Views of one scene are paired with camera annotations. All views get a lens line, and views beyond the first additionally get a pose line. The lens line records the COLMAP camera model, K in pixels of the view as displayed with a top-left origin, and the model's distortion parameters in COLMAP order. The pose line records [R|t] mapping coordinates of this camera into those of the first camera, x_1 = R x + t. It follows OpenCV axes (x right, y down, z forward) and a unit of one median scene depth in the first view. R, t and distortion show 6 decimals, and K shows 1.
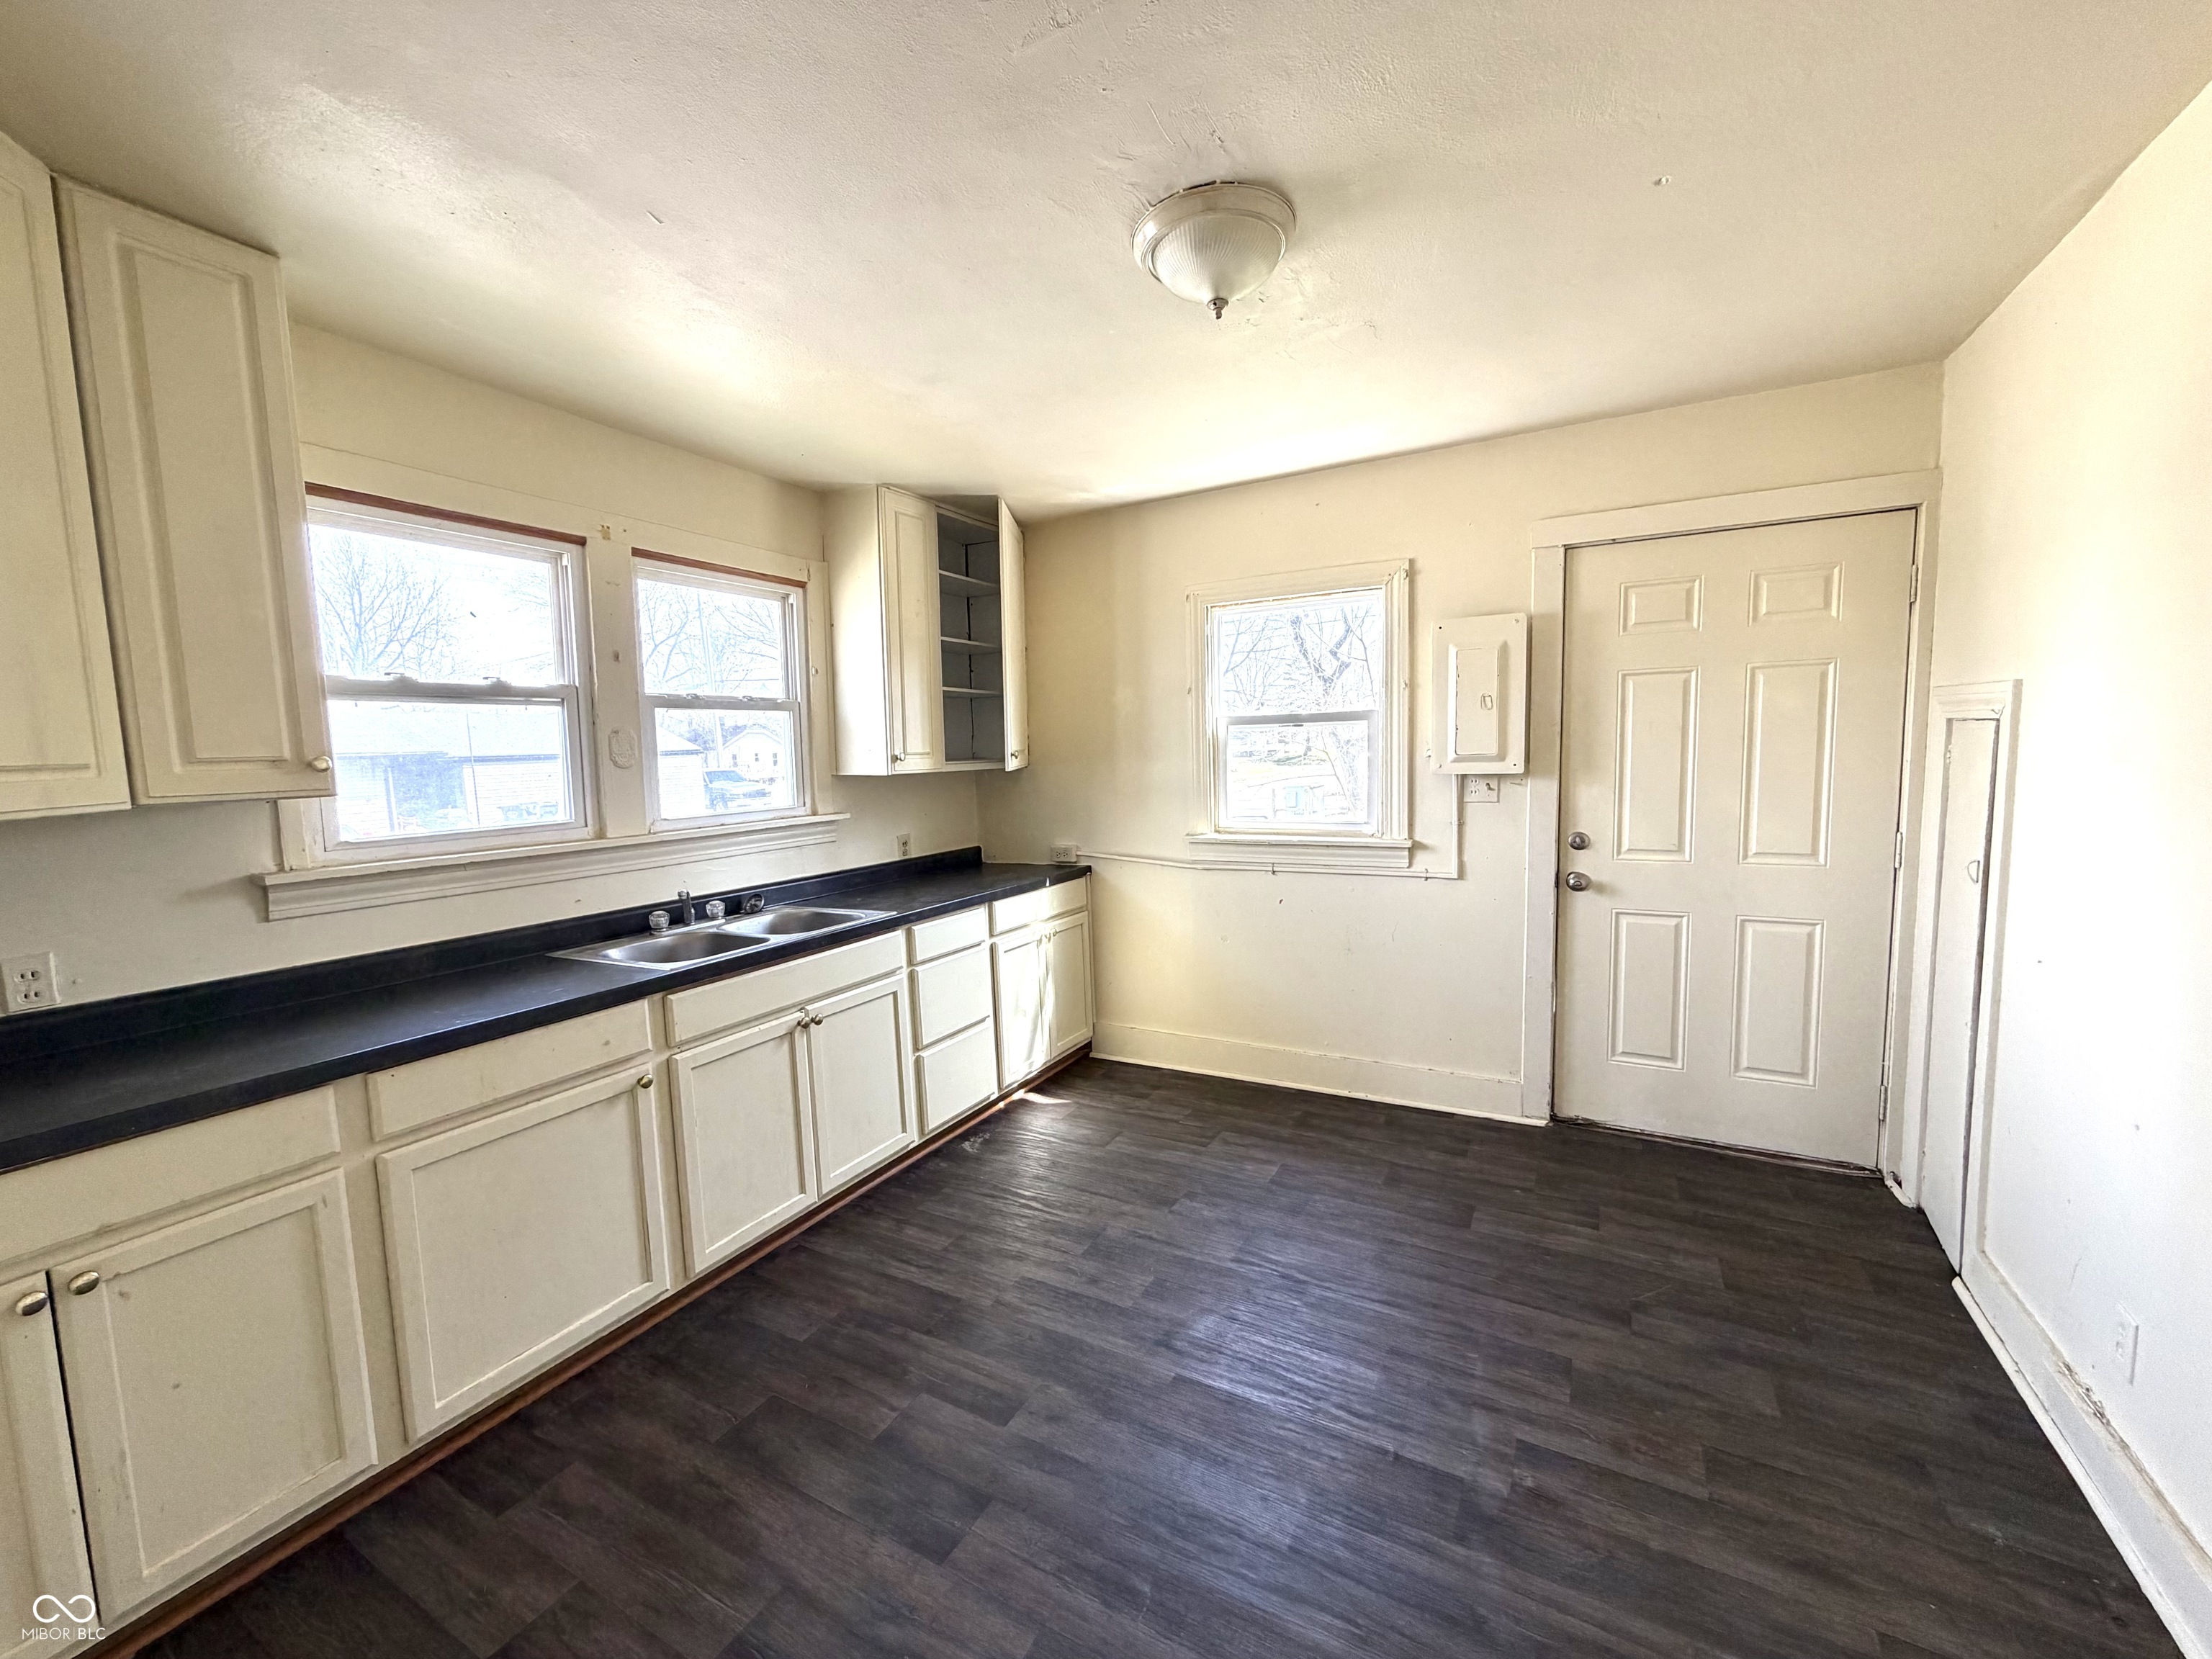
lens RADIAL K [[902.2, 0, 1072.7], [0, 902.2, 832.2], [0, 0, 1]] dist [0.000207, -0.000028]
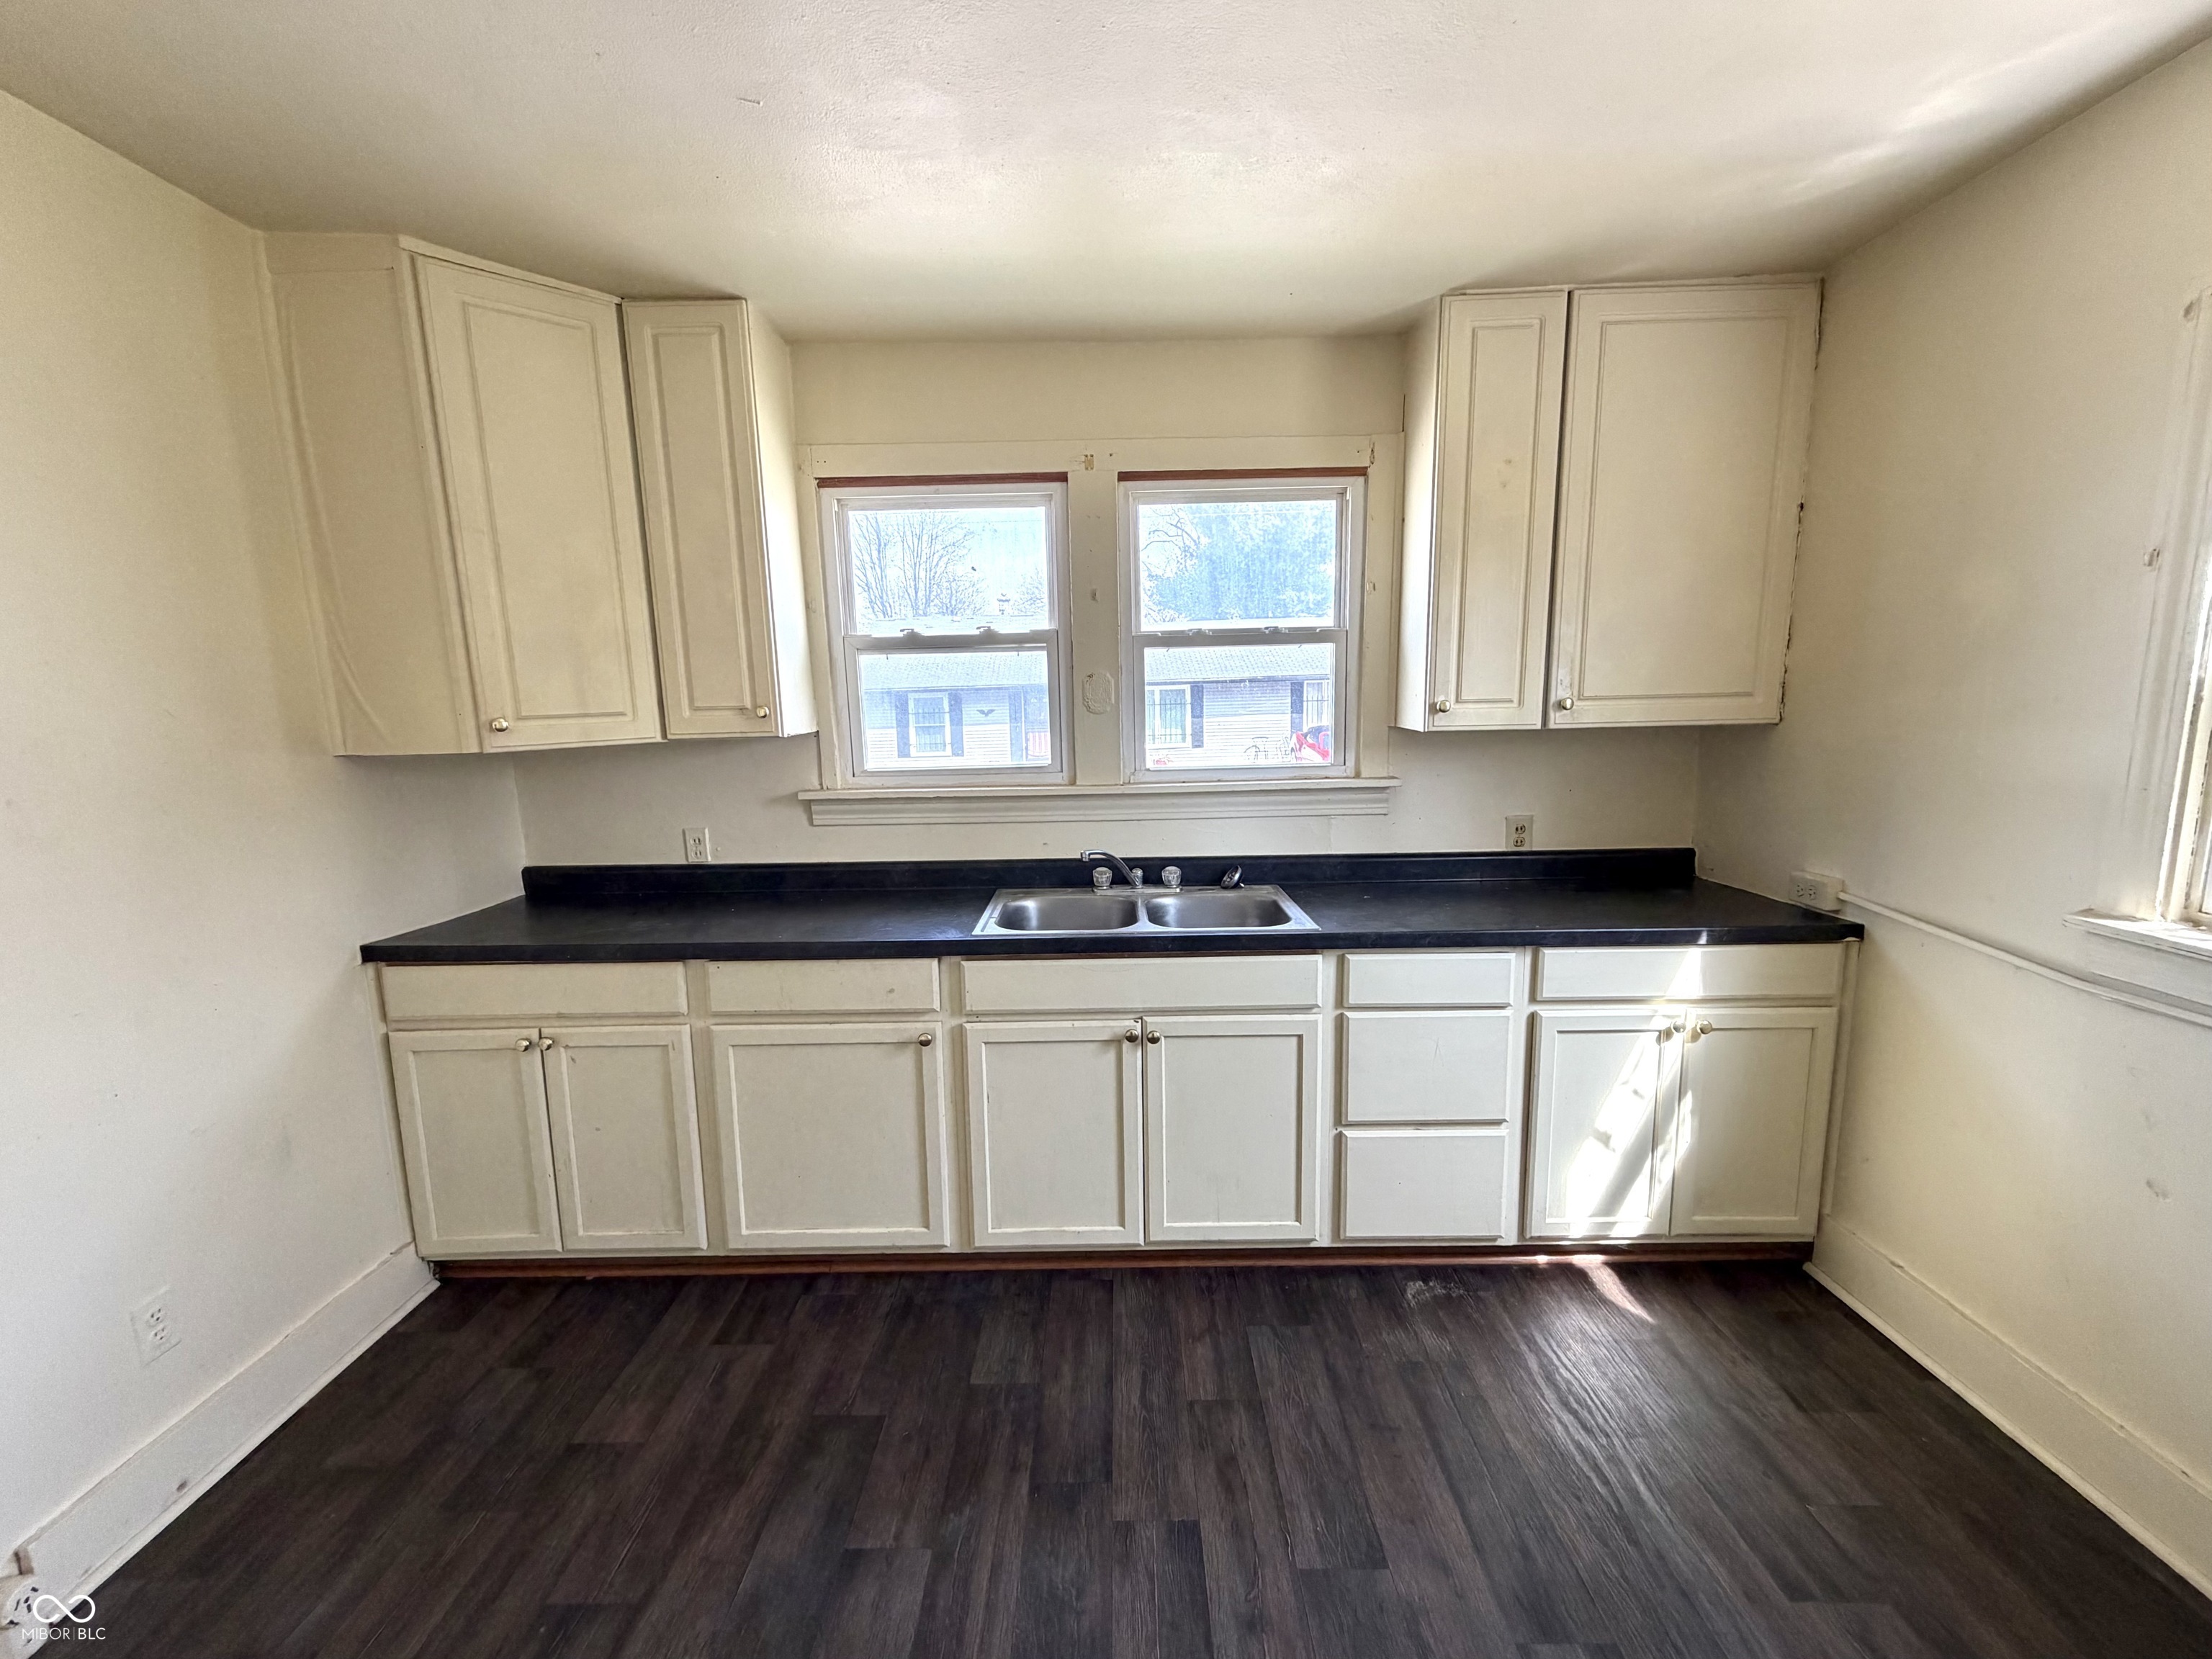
lens RADIAL K [[902.2, 0, 1098.5], [0, 902.2, 831.3], [0, 0, 1]] dist [0.000207, -0.000028]
pose [[0.489157, 0.150360, -0.859138, 0.346258], [-0.071629, 0.988626, 0.132240, -0.075374], [0.869249, -0.003146, 0.494364, 0.533422]]
